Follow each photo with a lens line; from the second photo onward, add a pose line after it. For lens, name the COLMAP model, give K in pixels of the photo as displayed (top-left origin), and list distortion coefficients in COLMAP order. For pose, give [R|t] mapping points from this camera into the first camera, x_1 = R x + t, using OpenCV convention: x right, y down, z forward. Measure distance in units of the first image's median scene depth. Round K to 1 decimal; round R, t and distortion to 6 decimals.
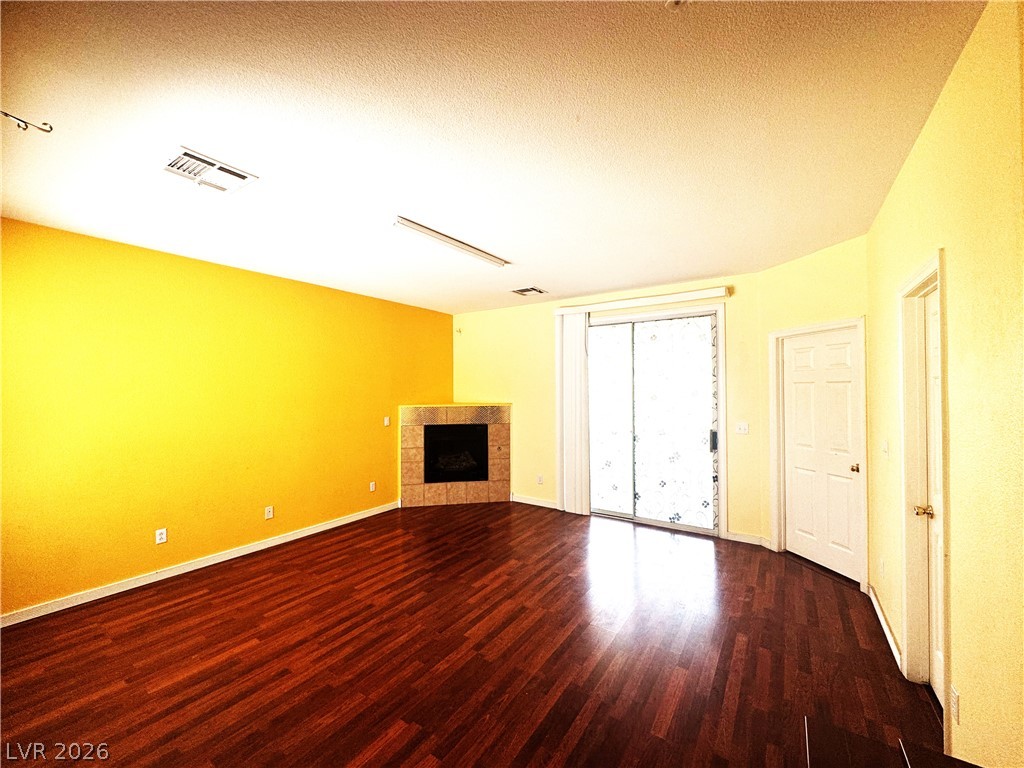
lens RADIAL K [[406.7, 0, 513.5], [0, 406.7, 386.9], [0, 0, 1]] dist [-0.010900, 0.000150]
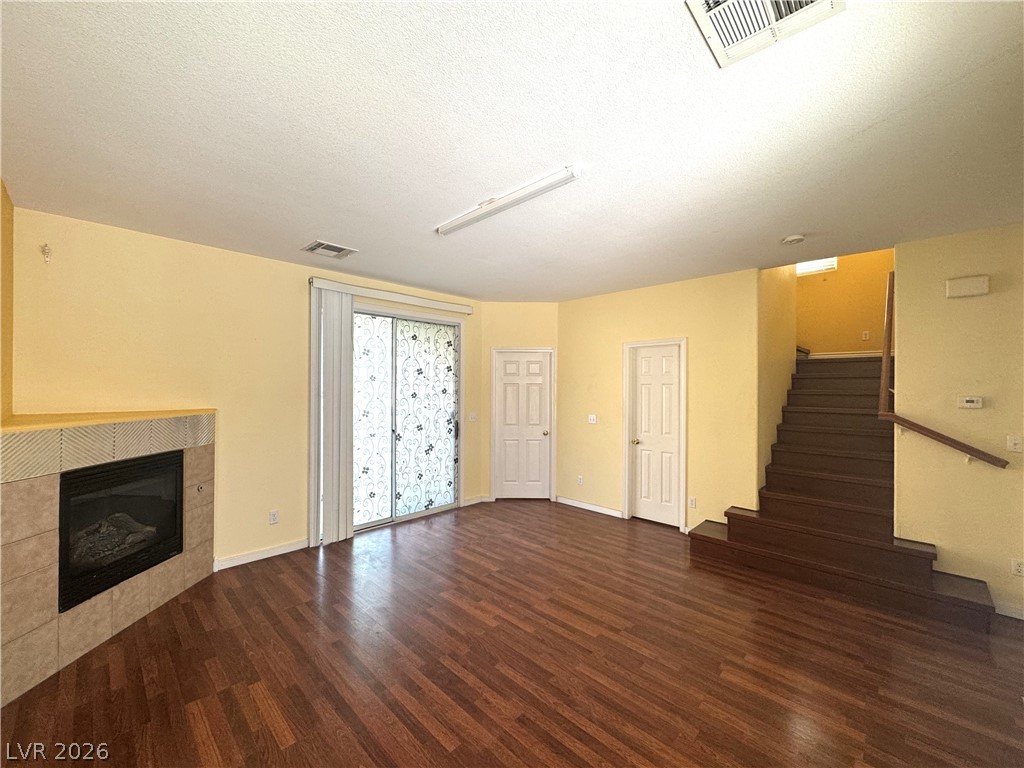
lens RADIAL K [[406.7, 0, 511.3], [0, 406.7, 385.4], [0, 0, 1]] dist [-0.010900, 0.000150]
pose [[0.186156, 0.006731, 0.982497, -0.612275], [-0.012663, 0.999910, -0.004451, 0.002920], [-0.982439, -0.011613, 0.186225, 0.553080]]
